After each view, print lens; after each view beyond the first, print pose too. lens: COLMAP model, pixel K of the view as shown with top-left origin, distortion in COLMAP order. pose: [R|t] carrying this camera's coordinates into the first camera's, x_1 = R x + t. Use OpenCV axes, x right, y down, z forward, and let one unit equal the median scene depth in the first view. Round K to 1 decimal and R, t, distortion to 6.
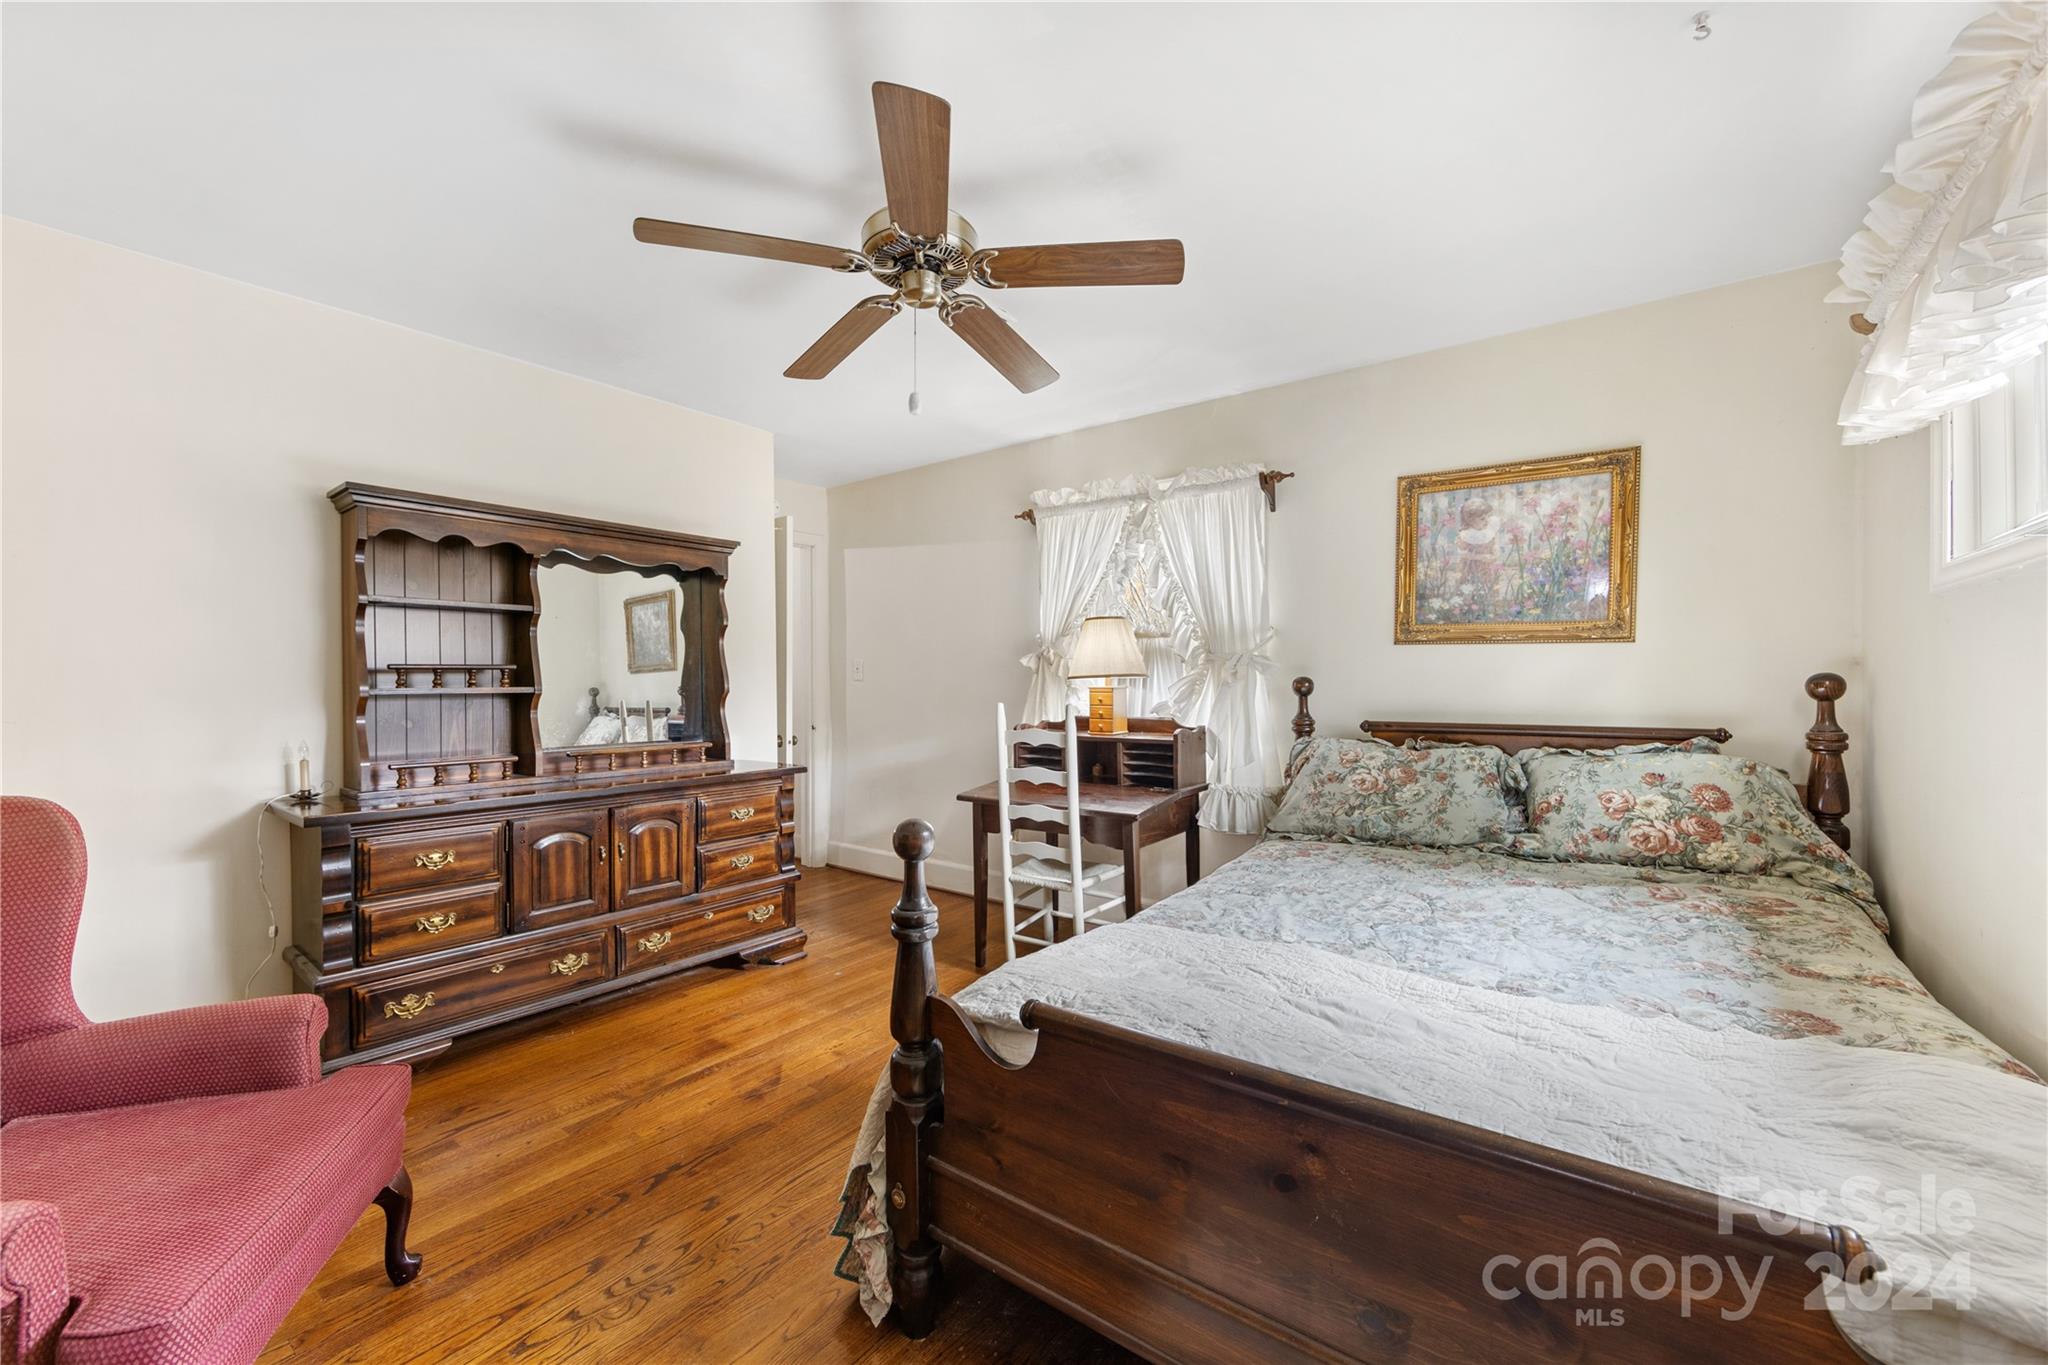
lens RADIAL K [[804.4, 0, 1029.0], [0, 804.4, 679.7], [0, 0, 1]] dist [-0.002063, -0.000094]
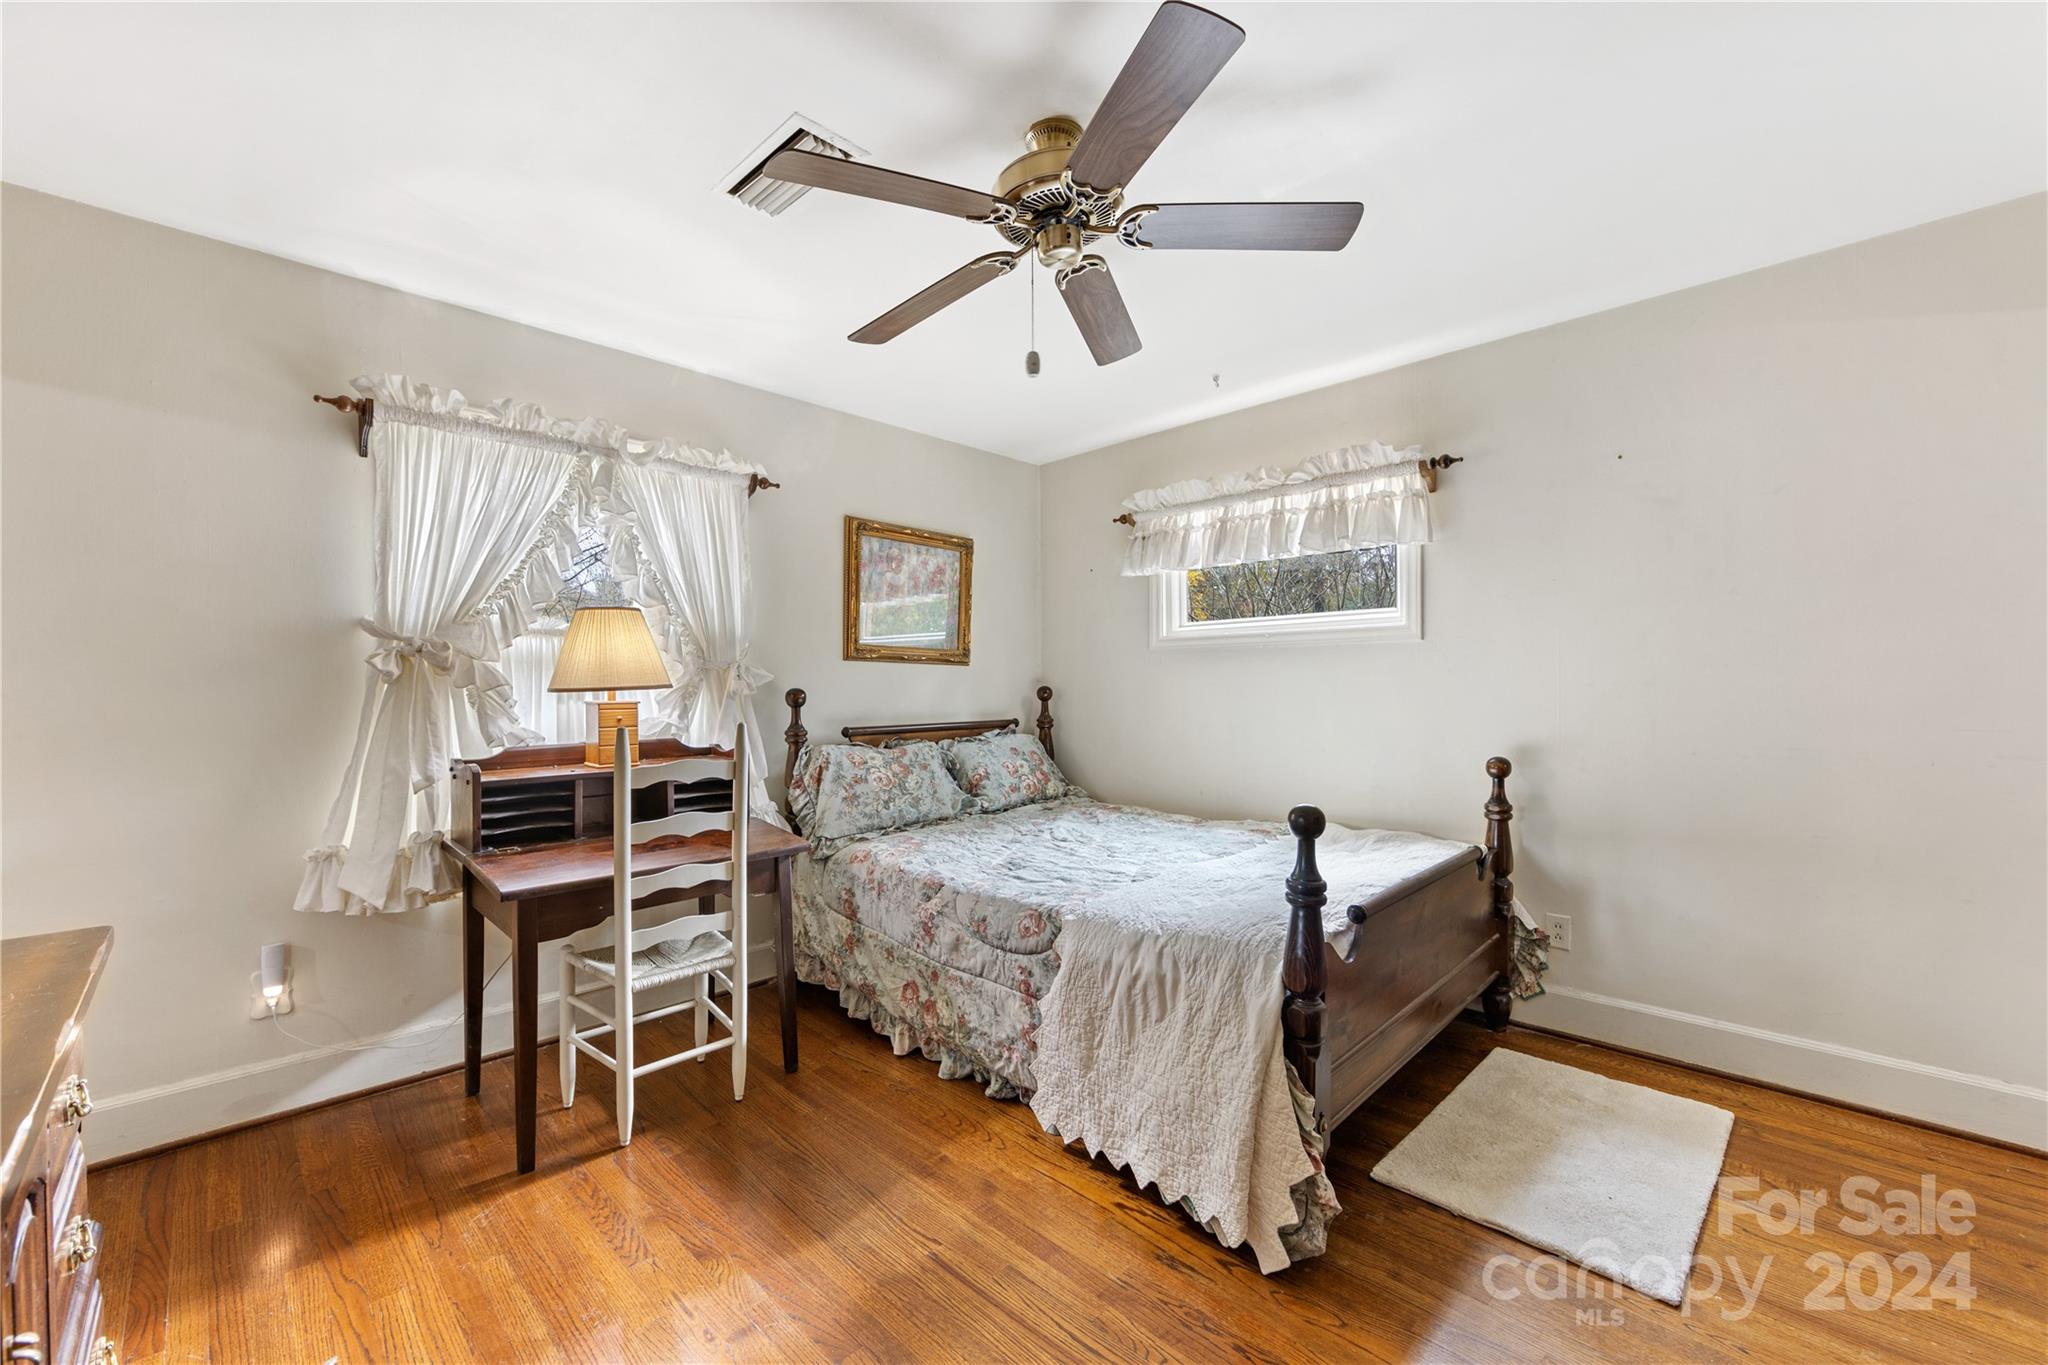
lens RADIAL K [[804.4, 0, 1026.2], [0, 804.4, 683.5], [0, 0, 1]] dist [-0.002063, -0.000094]
pose [[0.137231, 0.007719, 0.990509, -0.671903], [0.006254, 0.999943, -0.008659, 0.001181], [-0.990519, 0.007382, 0.137175, 0.609641]]
